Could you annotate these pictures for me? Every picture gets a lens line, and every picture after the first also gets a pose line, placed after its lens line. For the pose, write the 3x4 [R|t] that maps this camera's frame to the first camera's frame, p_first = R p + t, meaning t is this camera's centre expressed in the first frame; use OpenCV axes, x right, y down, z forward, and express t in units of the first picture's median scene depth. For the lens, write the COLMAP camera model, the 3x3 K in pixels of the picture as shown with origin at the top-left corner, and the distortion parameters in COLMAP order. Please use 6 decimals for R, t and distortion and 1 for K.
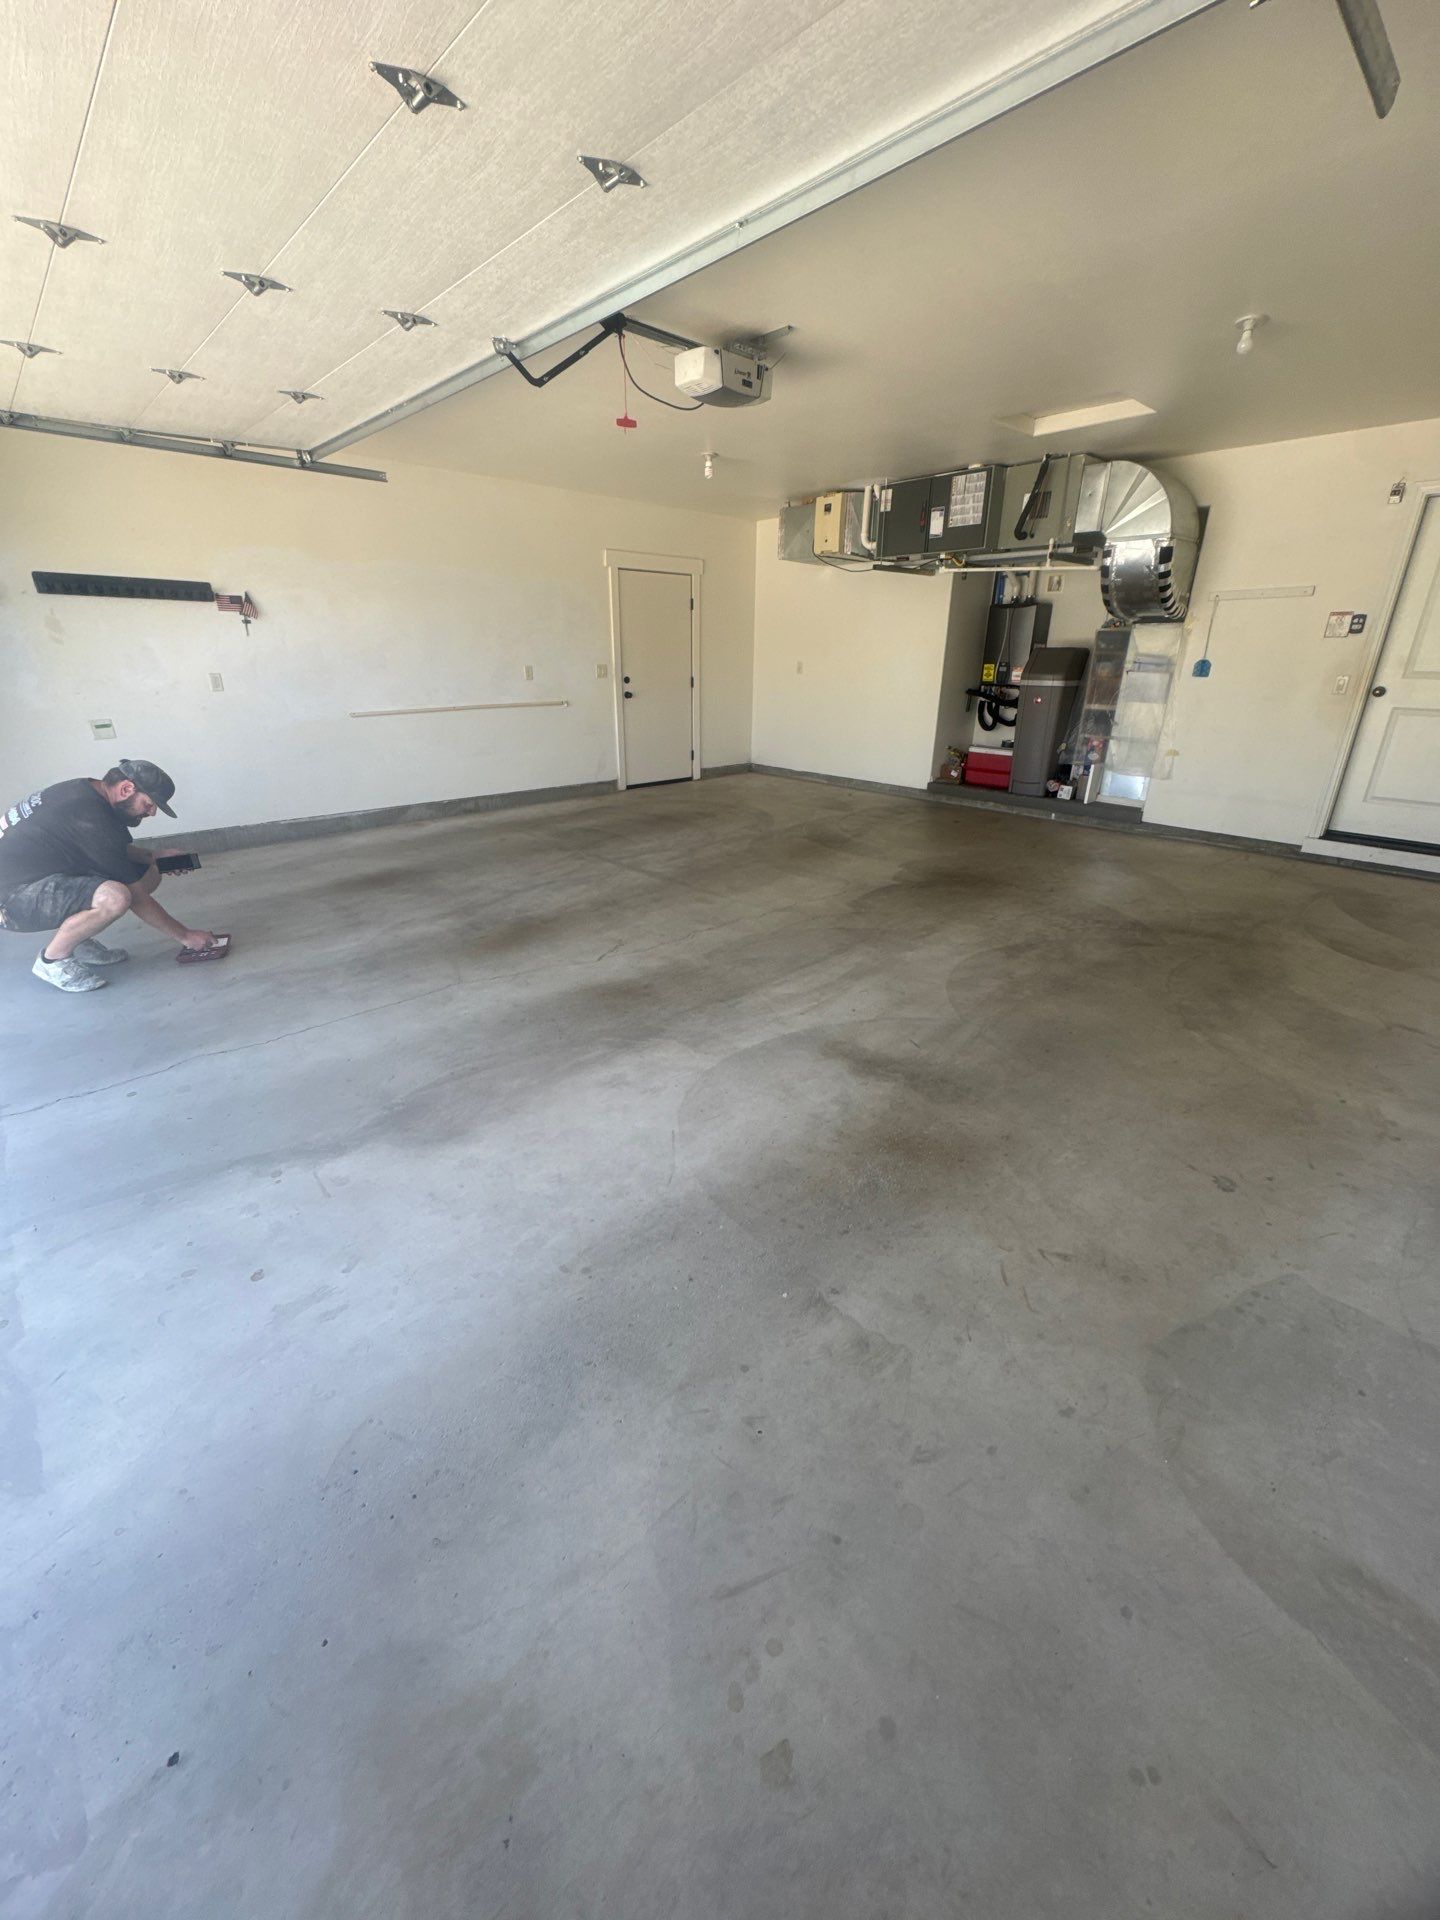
lens RADIAL K [[767.7, 0, 719.2], [0, 767.7, 962.7], [0, 0, 1]] dist [-0.004668, 0.000224]
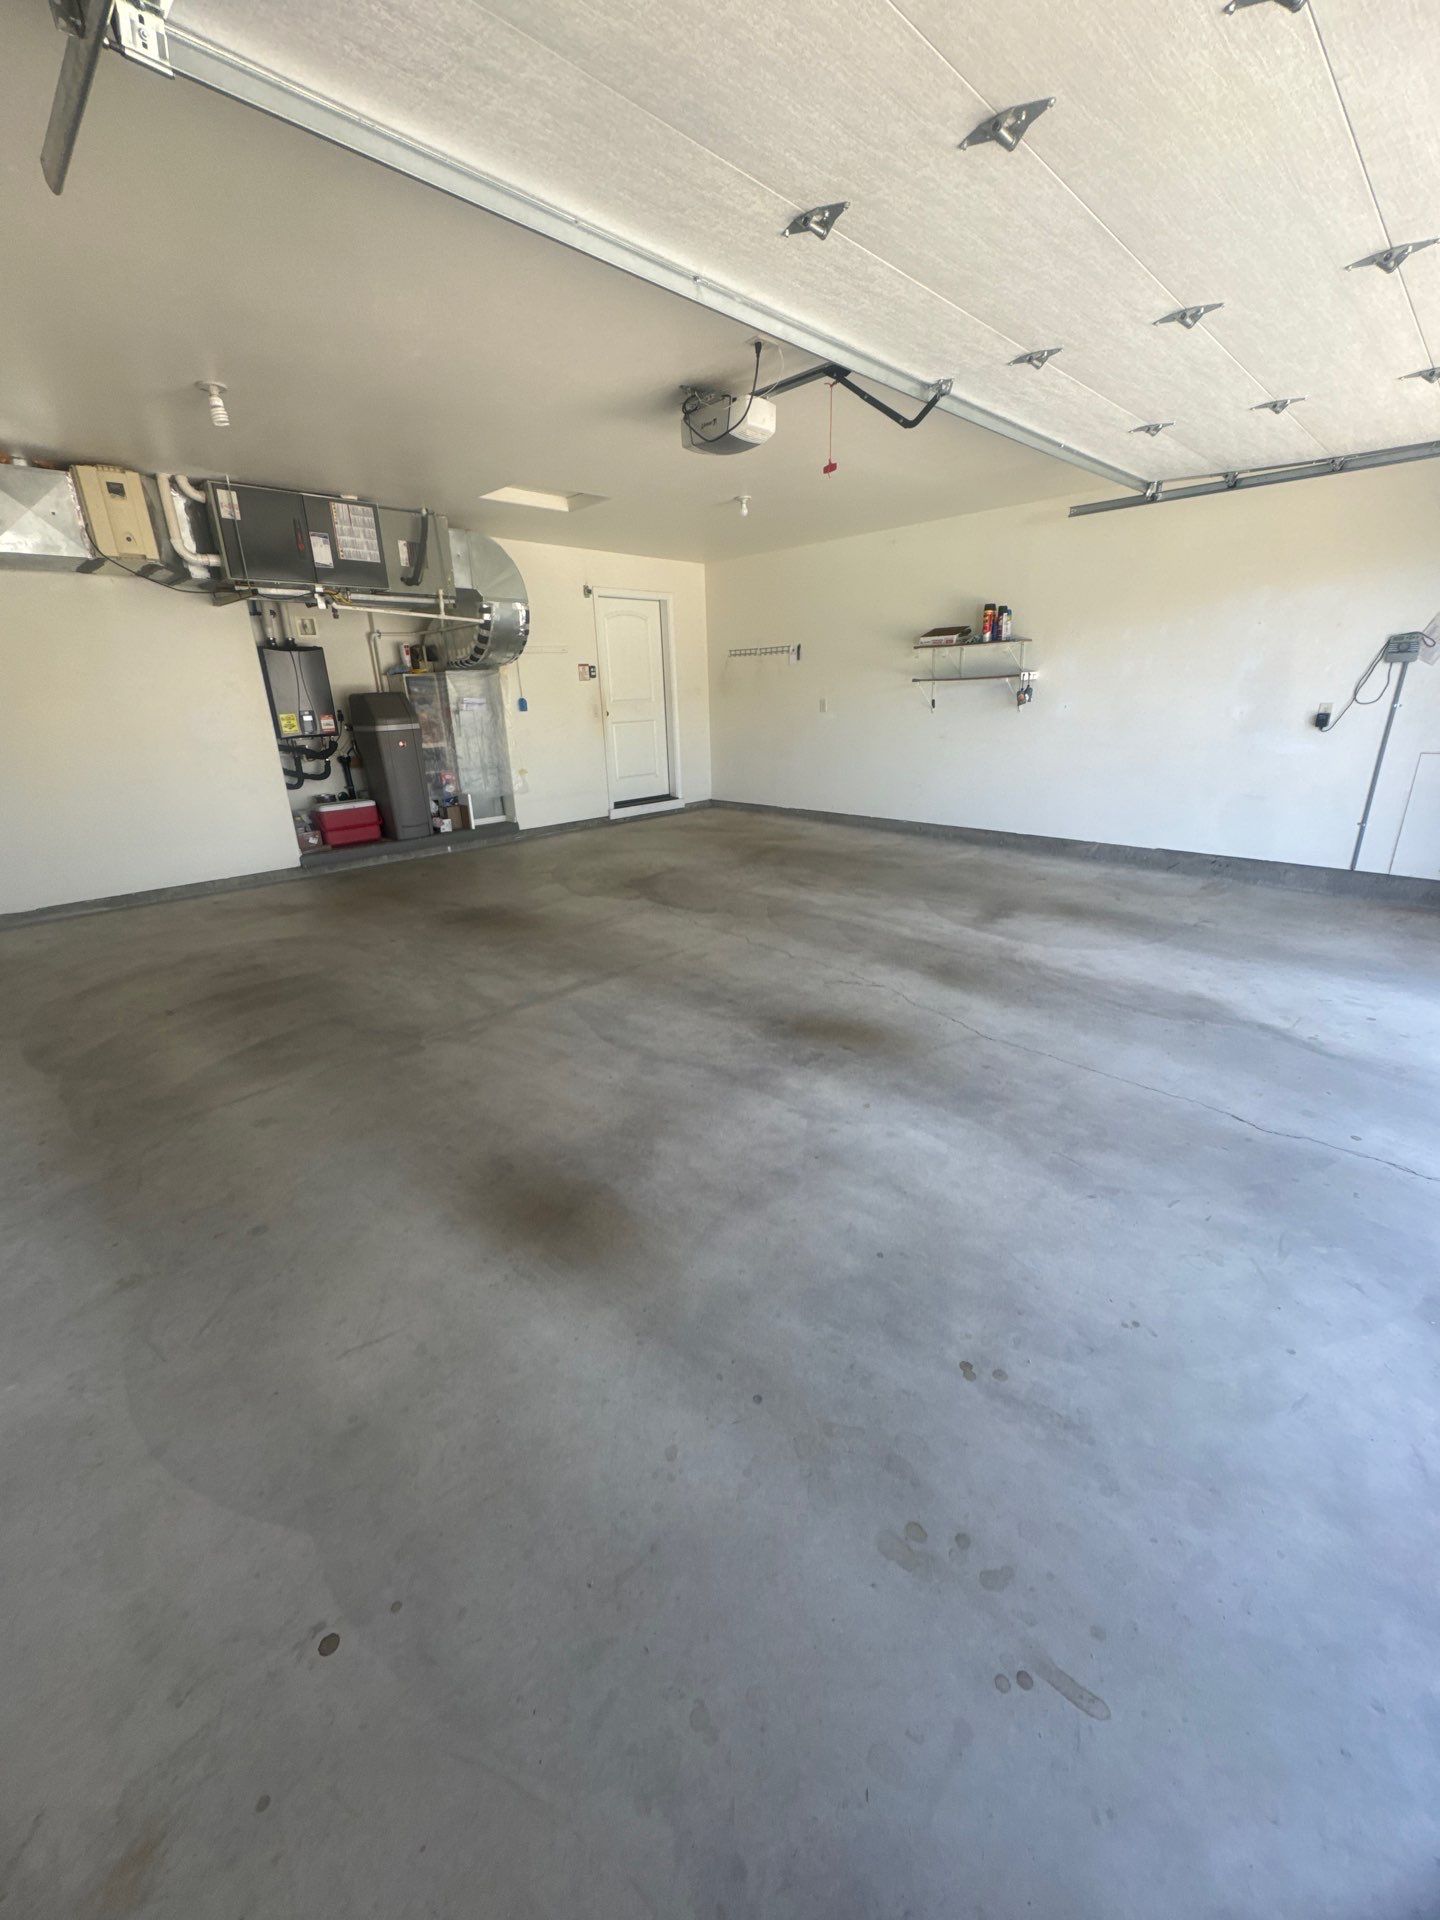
lens RADIAL K [[767.7, 0, 721.5], [0, 767.7, 961.7], [0, 0, 1]] dist [-0.004668, 0.000224]
pose [[-0.039867, -0.341872, 0.938900, -0.780351], [0.399702, 0.855737, 0.328562, -0.322857], [-0.915778, 0.388379, 0.102531, 0.773487]]
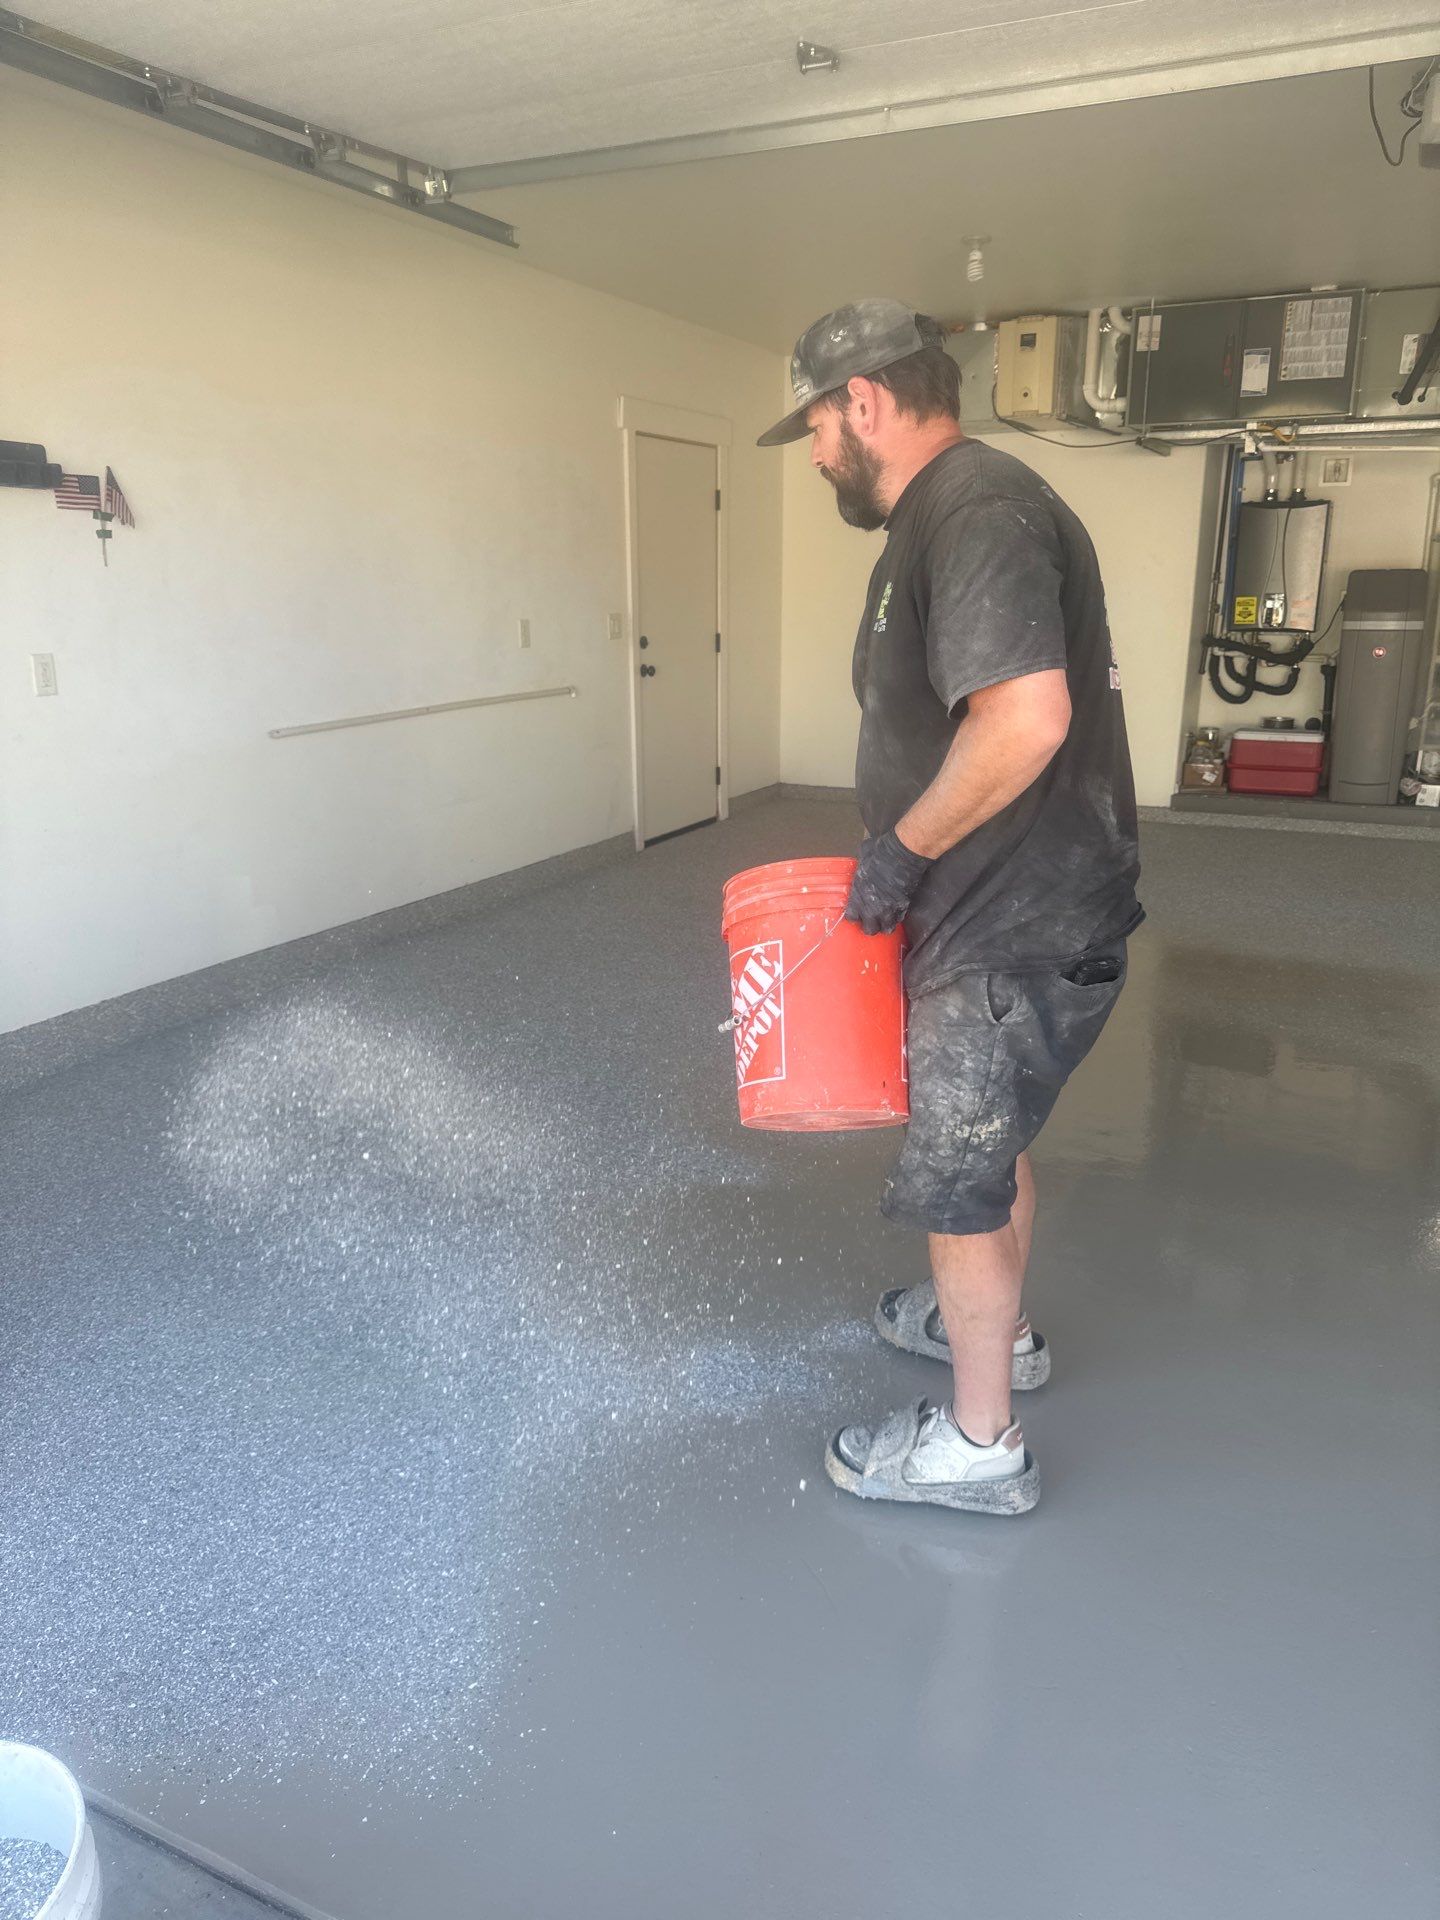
lens RADIAL K [[1372.2, 0, 716.0], [0, 1372.2, 970.2], [0, 0, 1]] dist [0.020895, -0.028520]
pose [[0.932209, -0.112426, 0.344017, -0.606829], [0.148753, 0.985551, -0.081006, -0.098455], [-0.329939, 0.126688, 0.935463, 0.211940]]
